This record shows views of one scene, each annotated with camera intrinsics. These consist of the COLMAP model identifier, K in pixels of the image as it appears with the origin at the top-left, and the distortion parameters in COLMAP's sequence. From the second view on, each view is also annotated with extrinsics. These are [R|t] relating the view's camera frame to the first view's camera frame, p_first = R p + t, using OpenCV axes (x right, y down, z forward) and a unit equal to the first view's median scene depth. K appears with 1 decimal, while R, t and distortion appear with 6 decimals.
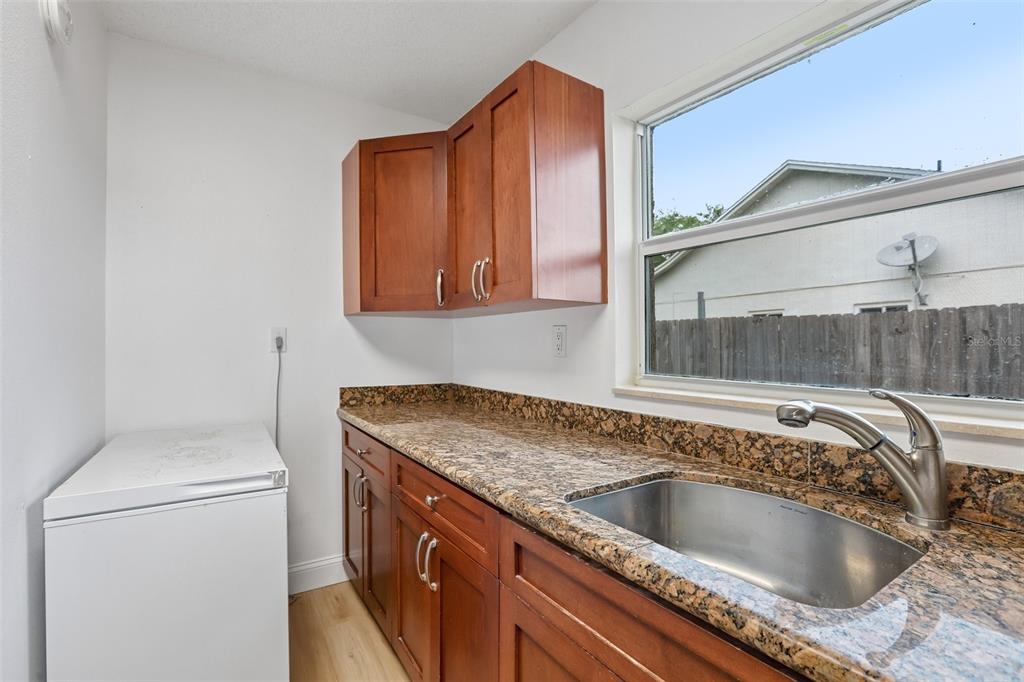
lens RADIAL K [[475.1, 0, 512.2], [0, 475.1, 338.9], [0, 0, 1]] dist [-0.030209, 0.003551]
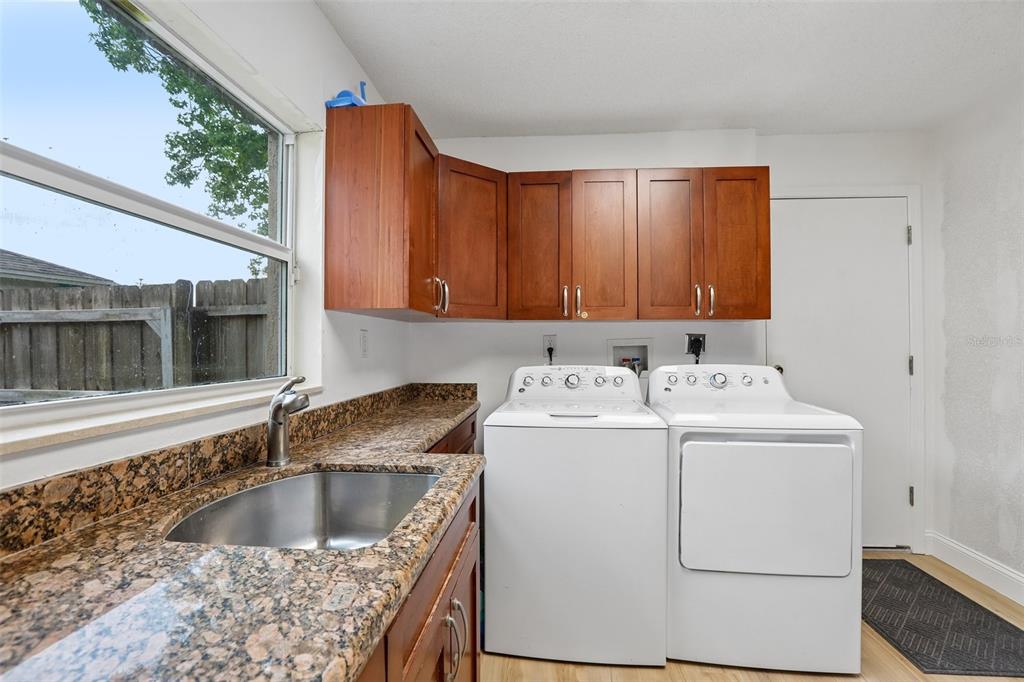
lens RADIAL K [[475.1, 0, 510.5], [0, 475.1, 342.7], [0, 0, 1]] dist [-0.030209, 0.003551]
pose [[-0.777335, 0.006029, 0.629058, -0.486099], [-0.001835, 0.999928, -0.011852, 0.016989], [-0.629084, -0.010367, -0.777268, 1.289425]]
